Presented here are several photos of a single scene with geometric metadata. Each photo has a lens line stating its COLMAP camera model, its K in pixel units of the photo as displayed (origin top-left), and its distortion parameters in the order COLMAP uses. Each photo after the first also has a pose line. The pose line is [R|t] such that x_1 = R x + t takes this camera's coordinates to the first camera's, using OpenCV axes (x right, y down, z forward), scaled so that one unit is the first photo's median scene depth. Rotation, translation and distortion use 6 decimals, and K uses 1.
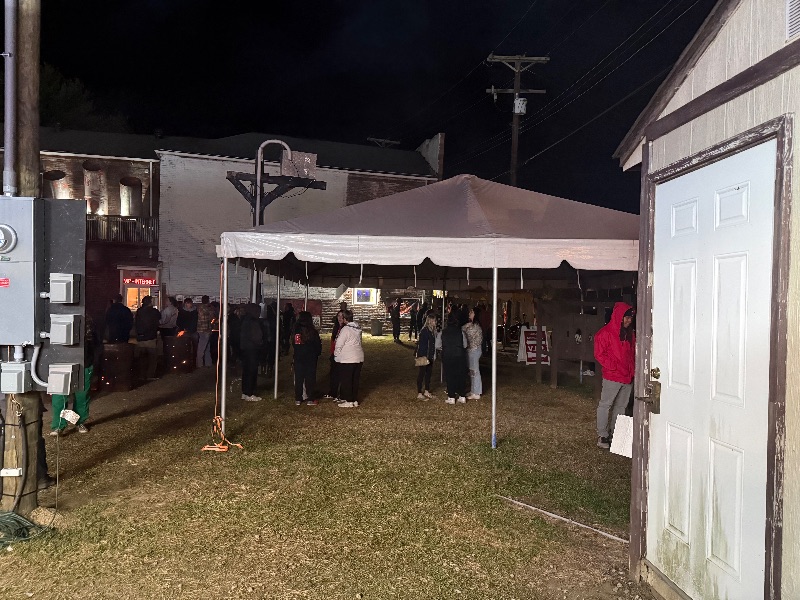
lens RADIAL K [[558.2, 0, 400.8], [0, 558.2, 307.9], [0, 0, 1]] dist [-0.000075, -0.003258]
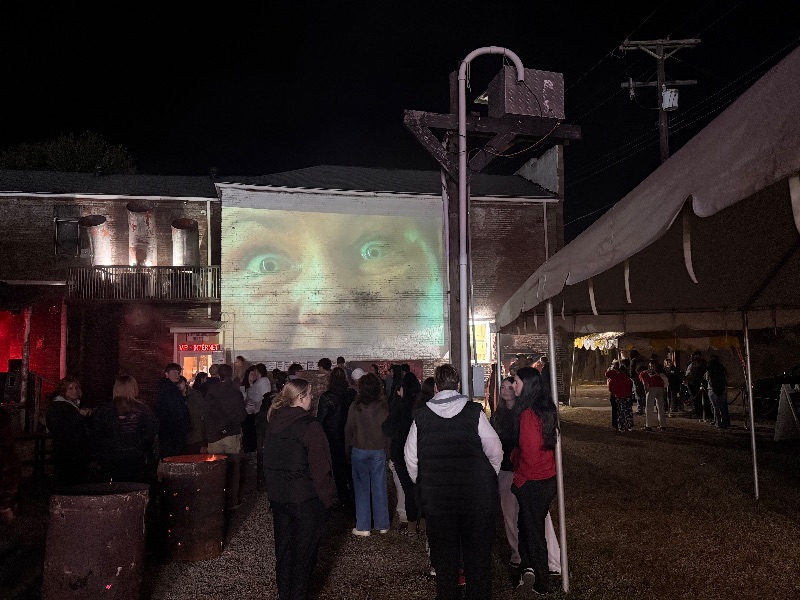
lens RADIAL K [[557.4, 0, 400.0], [0, 557.4, 300.0], [0, 0, 1]] dist [0.002575, -0.006087]
pose [[0.997049, -0.056139, -0.052357, -0.139571], [0.049128, 0.990720, -0.126728, -0.001265], [0.058986, 0.123782, 0.990555, 0.236933]]
